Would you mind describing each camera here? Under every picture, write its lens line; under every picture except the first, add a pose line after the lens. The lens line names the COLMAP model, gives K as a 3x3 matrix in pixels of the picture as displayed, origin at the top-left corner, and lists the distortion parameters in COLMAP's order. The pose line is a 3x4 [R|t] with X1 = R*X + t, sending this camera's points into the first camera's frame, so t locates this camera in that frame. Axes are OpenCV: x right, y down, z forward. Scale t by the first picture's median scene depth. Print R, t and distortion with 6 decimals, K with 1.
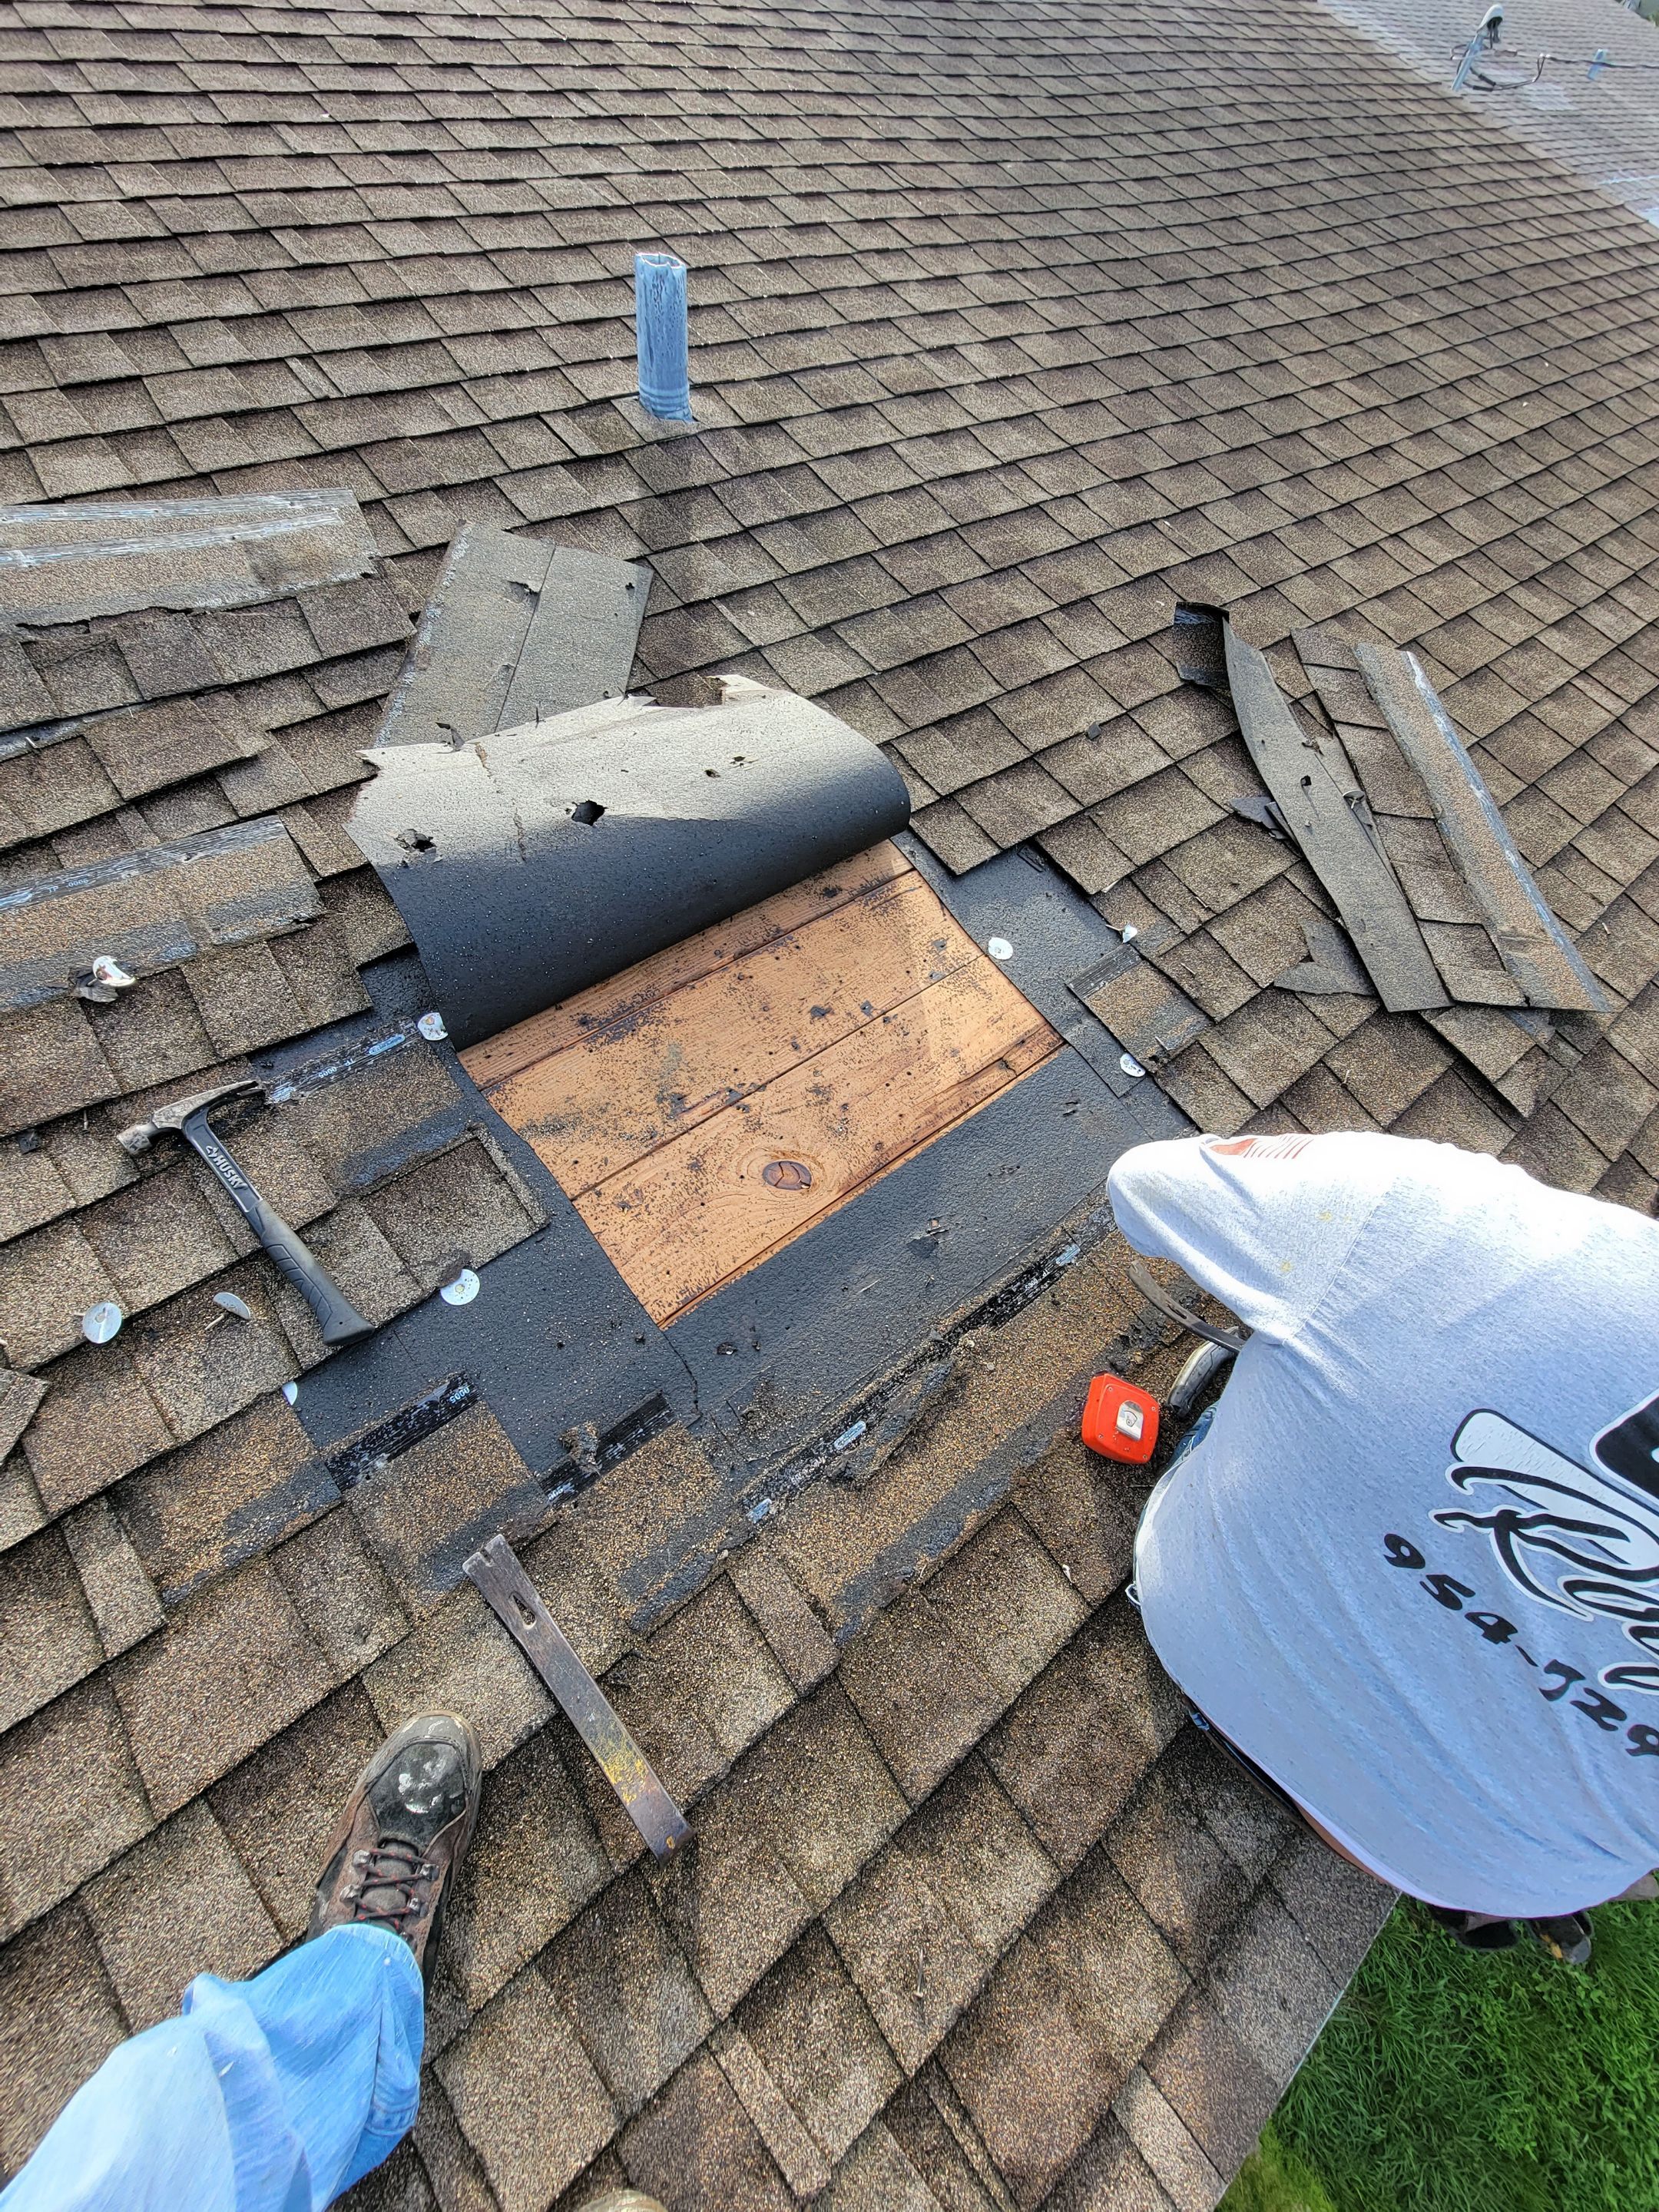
lens RADIAL K [[905.1, 0, 826.6], [0, 905.1, 1097.9], [0, 0, 1]] dist [0.001603, -0.002740]
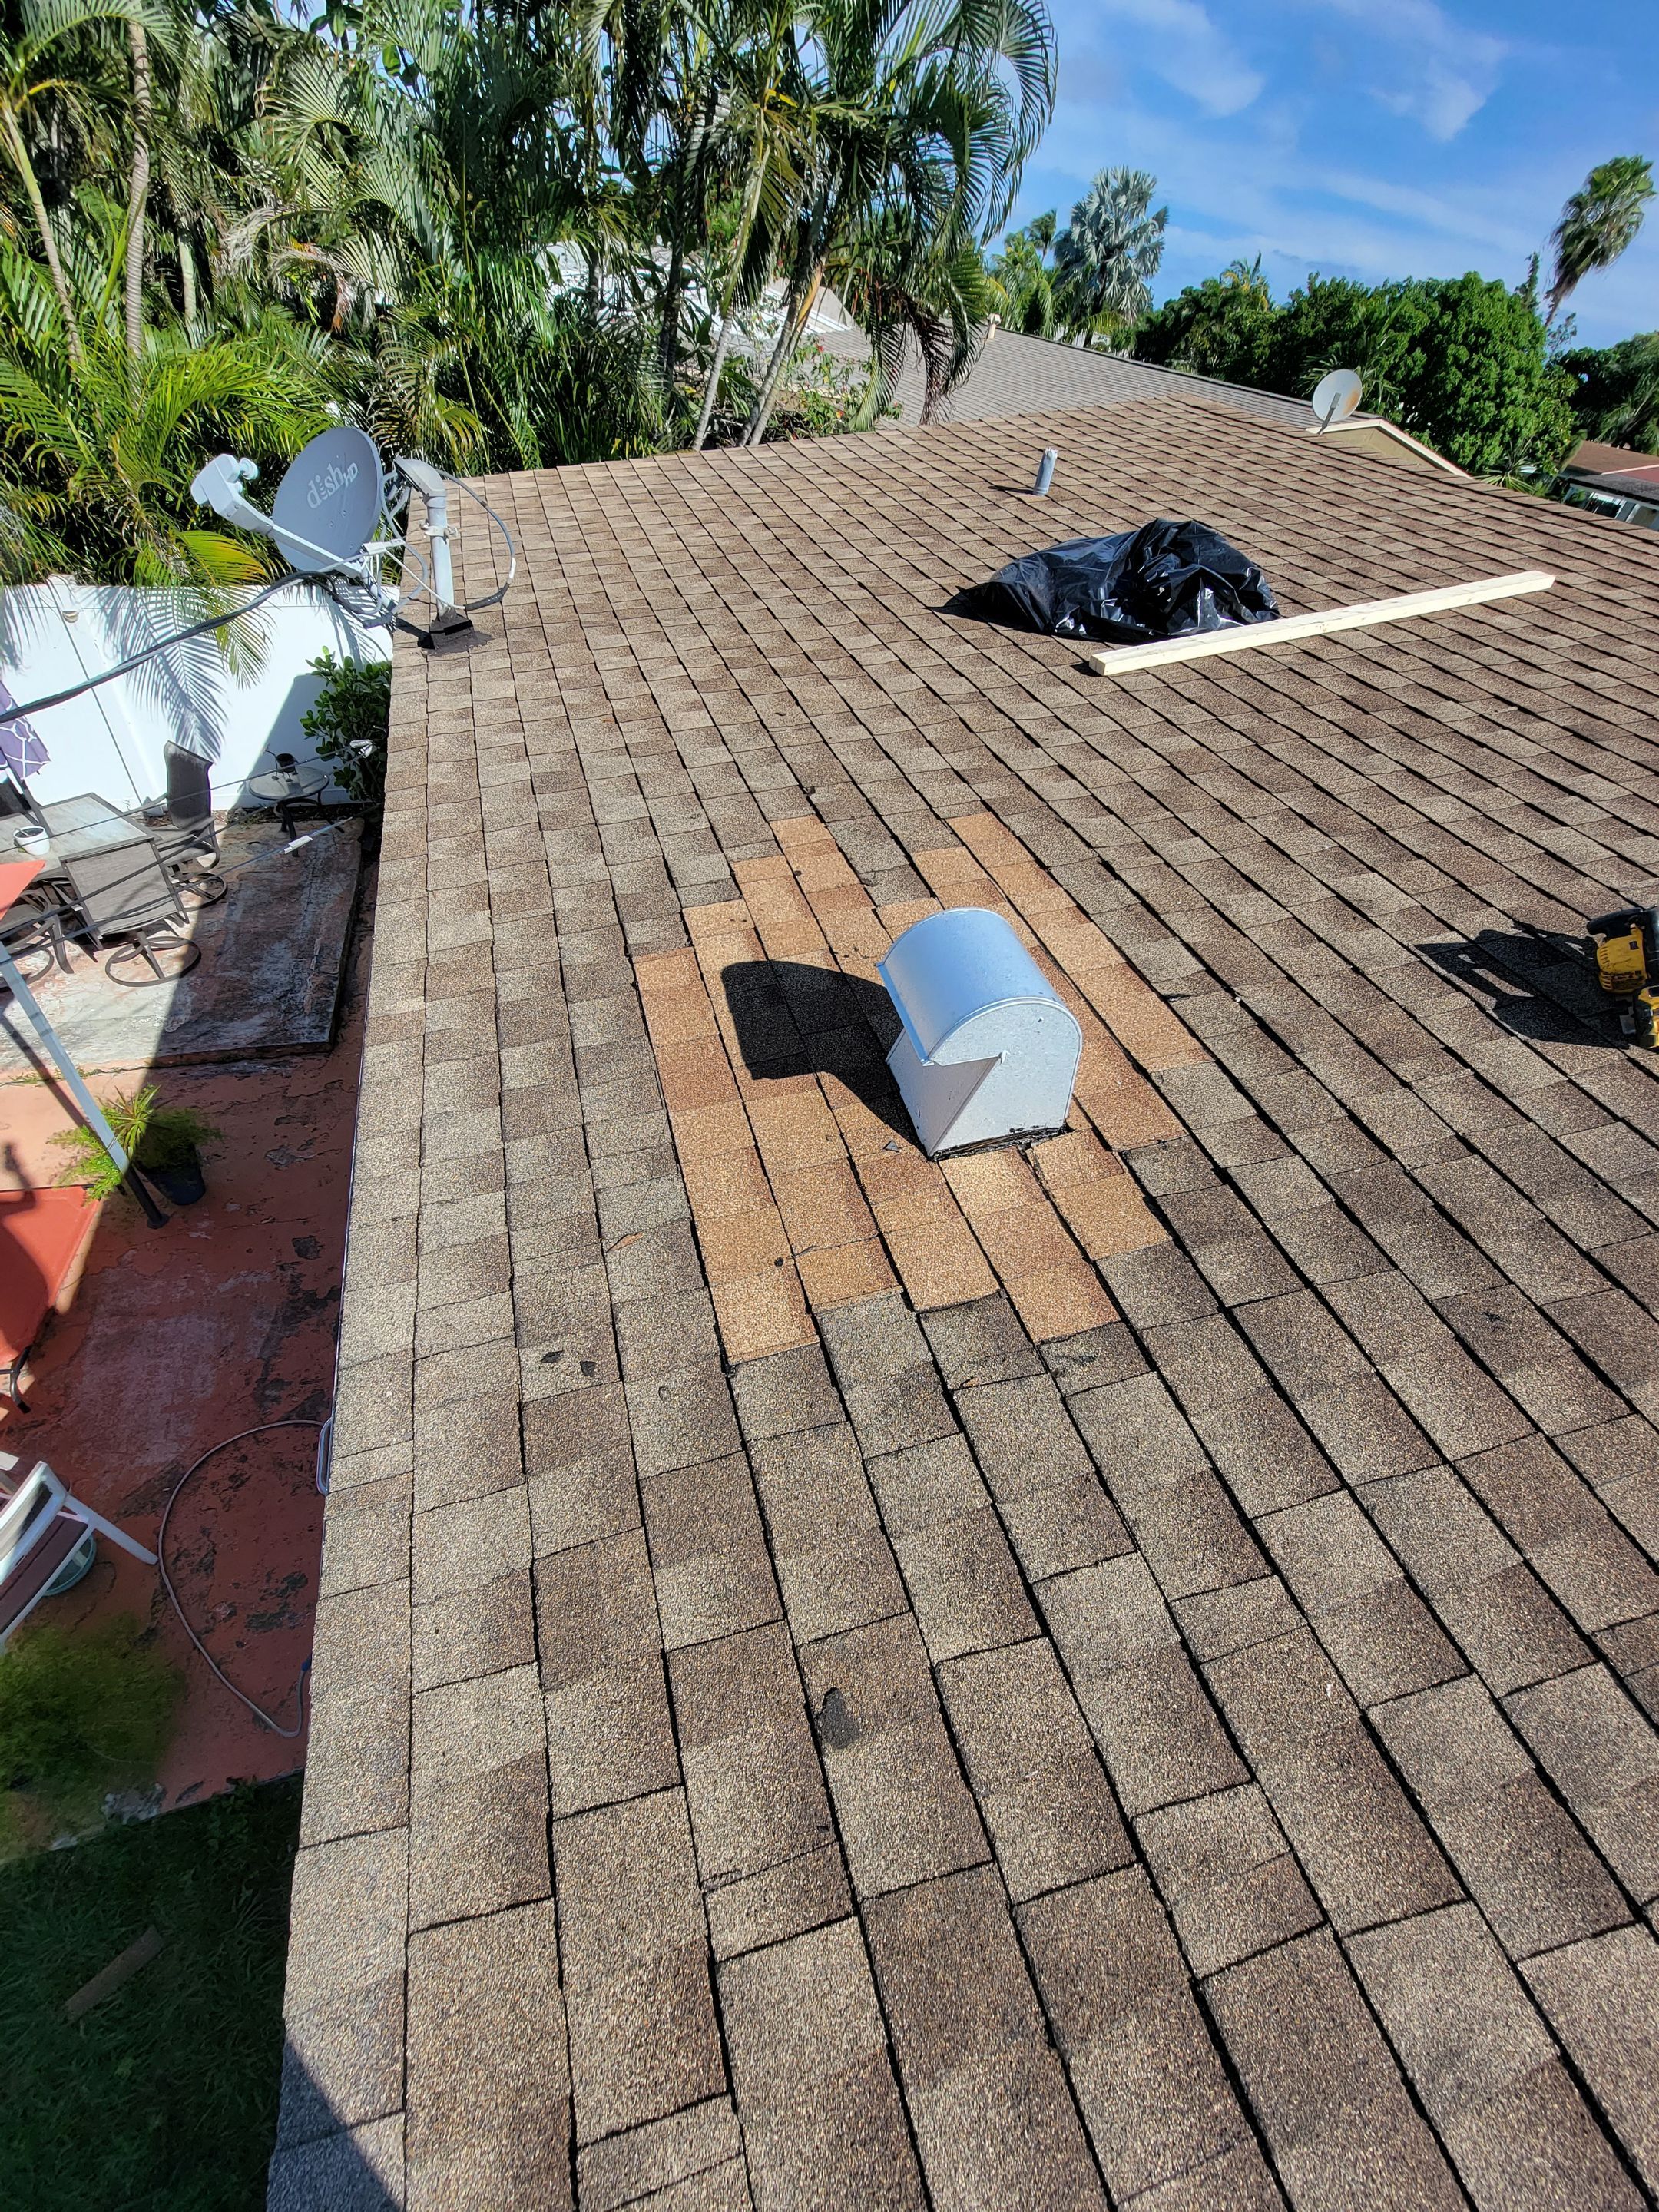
lens RADIAL K [[905.1, 0, 830.3], [0, 905.1, 1091.3], [0, 0, 1]] dist [0.001603, -0.002740]
pose [[-0.364322, 0.507995, -0.780520, 1.015801], [-0.849476, 0.162202, 0.502076, -0.481492], [0.381654, 0.845950, 0.372436, 0.401994]]
